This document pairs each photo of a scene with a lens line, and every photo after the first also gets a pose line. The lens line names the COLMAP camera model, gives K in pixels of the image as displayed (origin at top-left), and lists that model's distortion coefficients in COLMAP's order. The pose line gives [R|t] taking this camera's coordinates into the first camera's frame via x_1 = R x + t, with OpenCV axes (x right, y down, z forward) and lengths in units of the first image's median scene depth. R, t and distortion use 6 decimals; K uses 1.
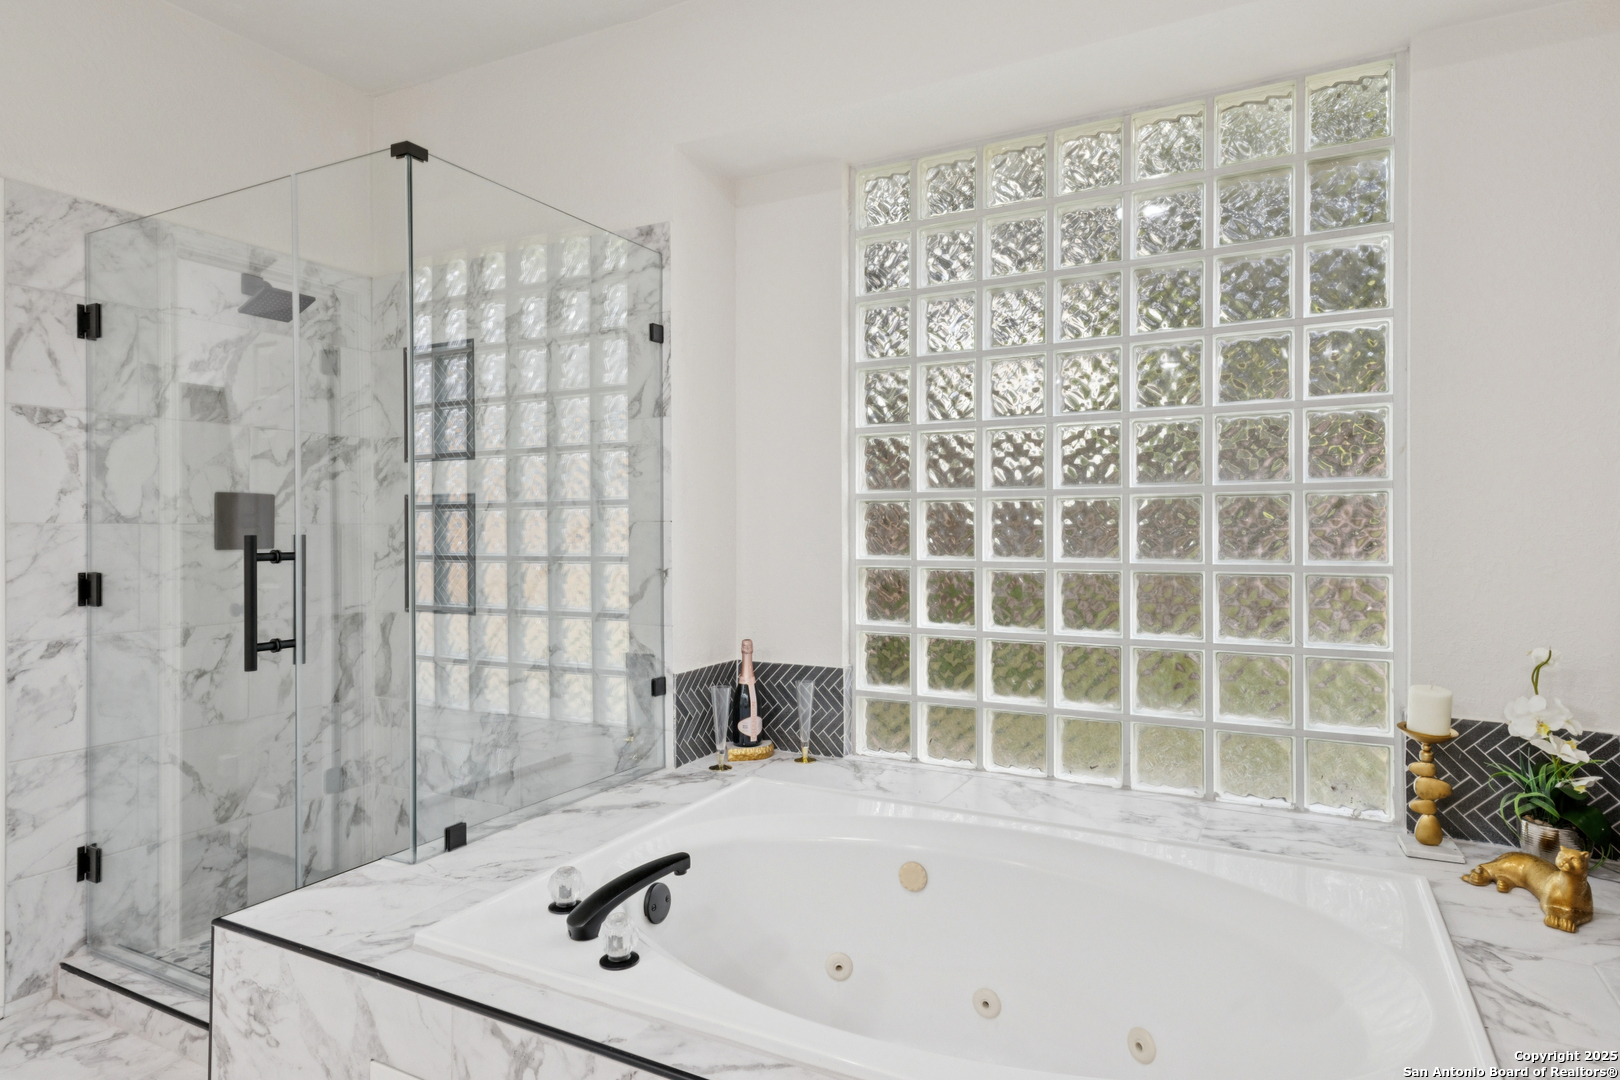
lens RADIAL K [[902.7, 0, 814.6], [0, 902.7, 531.8], [0, 0, 1]] dist [0.019726, 0.000971]
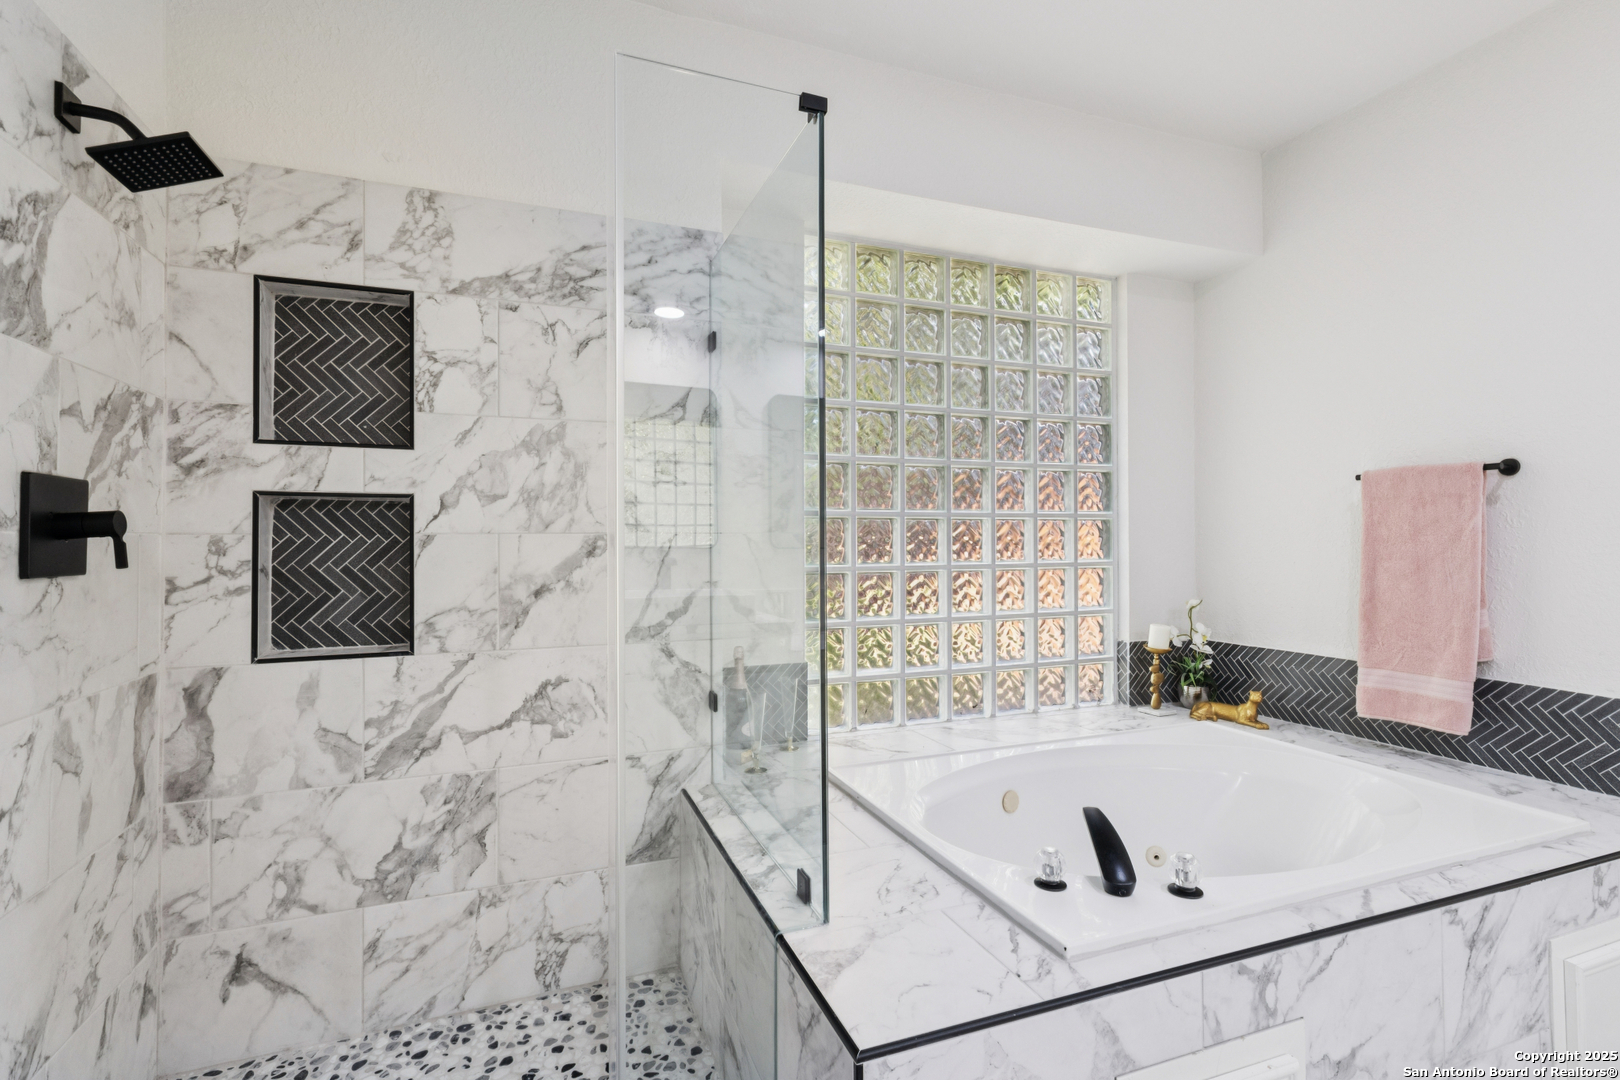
lens RADIAL K [[747.1, 0, 810.0], [0, 747.1, 535.5], [0, 0, 1]] dist [0.007088, -0.001633]
pose [[0.667401, 0.005783, 0.744676, -0.673546], [0.005713, 0.999901, -0.012886, 0.002467], [-0.744677, 0.012854, 0.667301, 0.360337]]
